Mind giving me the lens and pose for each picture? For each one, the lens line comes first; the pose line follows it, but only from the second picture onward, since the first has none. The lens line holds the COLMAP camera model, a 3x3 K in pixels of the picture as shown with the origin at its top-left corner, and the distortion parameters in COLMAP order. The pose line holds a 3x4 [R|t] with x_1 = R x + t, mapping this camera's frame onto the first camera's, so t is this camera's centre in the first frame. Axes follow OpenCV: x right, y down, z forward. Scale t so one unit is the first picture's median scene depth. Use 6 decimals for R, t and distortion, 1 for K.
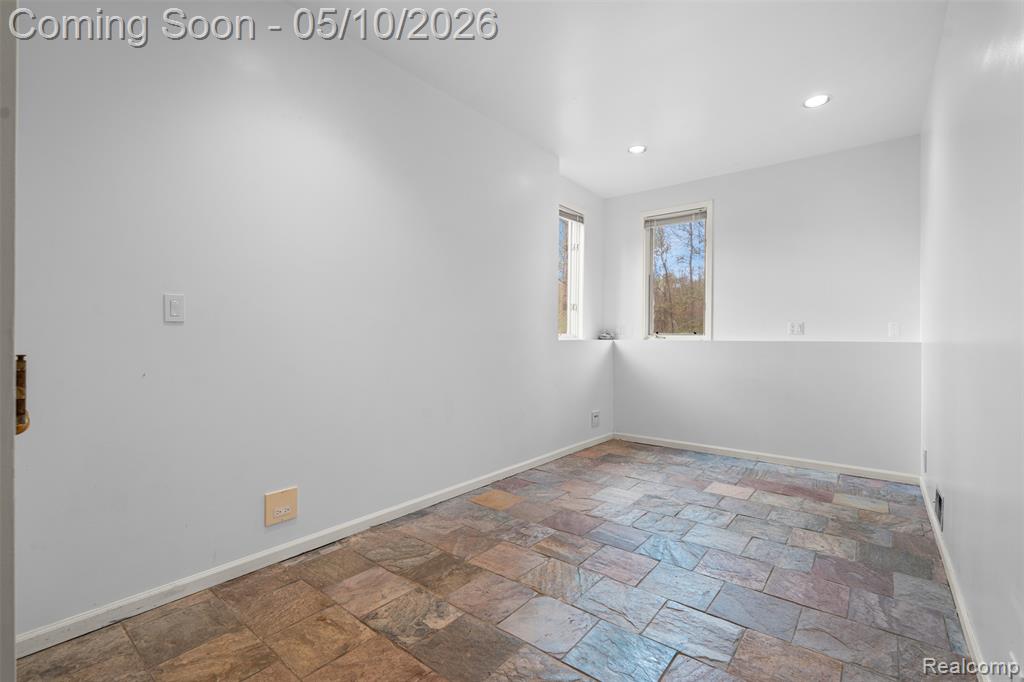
lens RADIAL K [[455.3, 0, 514.8], [0, 455.3, 343.4], [0, 0, 1]] dist [-0.002129, -0.000156]
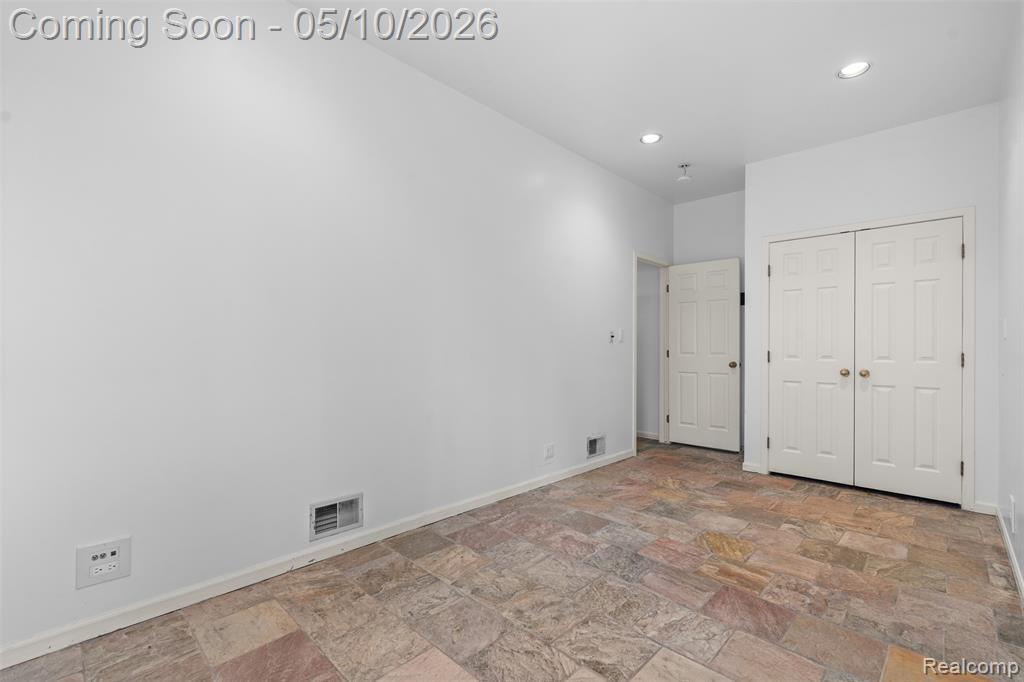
lens RADIAL K [[455.3, 0, 514.8], [0, 455.3, 343.4], [0, 0, 1]] dist [-0.002129, -0.000156]
pose [[-0.995796, -0.011273, 0.090901, 0.488117], [-0.010874, 0.999929, 0.004893, -0.019185], [-0.090950, 0.003884, -0.995848, 1.997709]]
